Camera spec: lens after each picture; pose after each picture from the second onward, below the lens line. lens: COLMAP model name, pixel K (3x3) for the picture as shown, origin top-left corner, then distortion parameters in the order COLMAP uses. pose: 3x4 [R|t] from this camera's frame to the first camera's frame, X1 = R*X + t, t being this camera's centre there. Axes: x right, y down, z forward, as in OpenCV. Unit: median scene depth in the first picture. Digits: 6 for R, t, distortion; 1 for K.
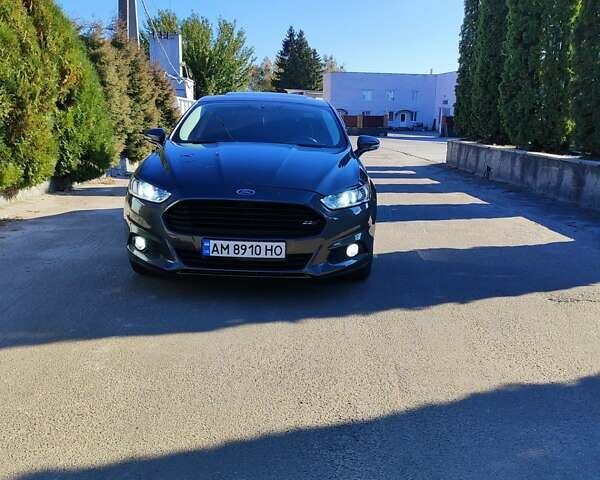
lens RADIAL K [[573.3, 0, 317.2], [0, 573.3, 240.5], [0, 0, 1]] dist [0.097572, -0.134280]
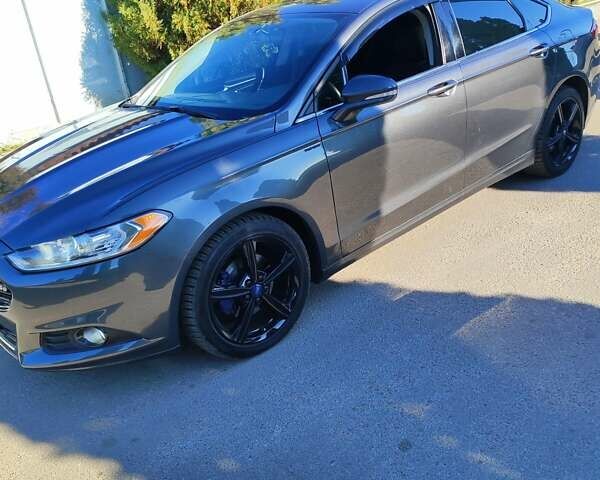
lens RADIAL K [[572.2, 0, 312.3], [0, 572.2, 239.3], [0, 0, 1]] dist [0.089078, -0.132206]
pose [[0.620390, 0.201949, -0.757847, 0.321058], [-0.001222, 0.966528, 0.256558, -0.117260], [0.784292, -0.158240, 0.599871, 0.435221]]
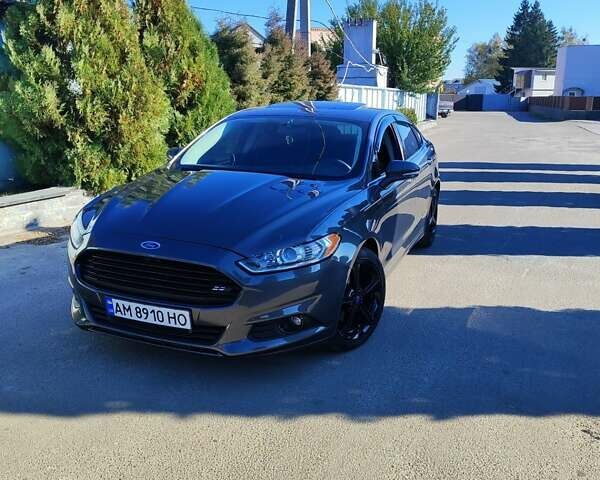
lens RADIAL K [[572.2, 0, 312.3], [0, 572.2, 239.3], [0, 0, 1]] dist [0.089078, -0.132206]
pose [[0.921362, 0.077508, -0.380899, 0.191798], [-0.065644, 0.996870, 0.044063, -0.068601], [0.383122, -0.015594, 0.923566, 0.157922]]
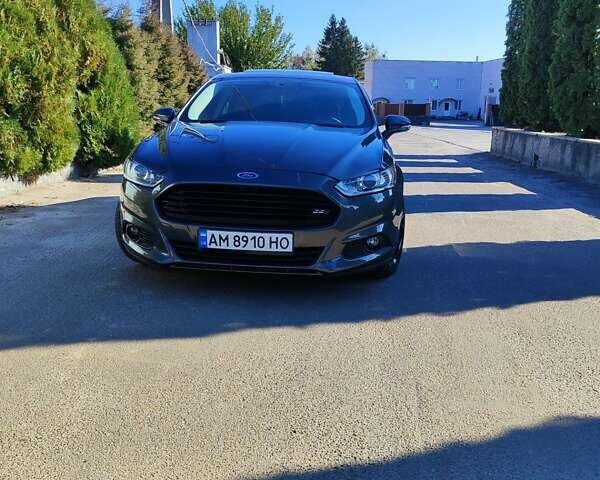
lens RADIAL K [[572.2, 0, 312.3], [0, 572.2, 239.3], [0, 0, 1]] dist [0.089078, -0.132206]
pose [[0.996840, 0.014747, -0.078054, 0.019796], [-0.013605, 0.999793, 0.015144, -0.000967], [0.078261, -0.014034, 0.996834, 0.068907]]
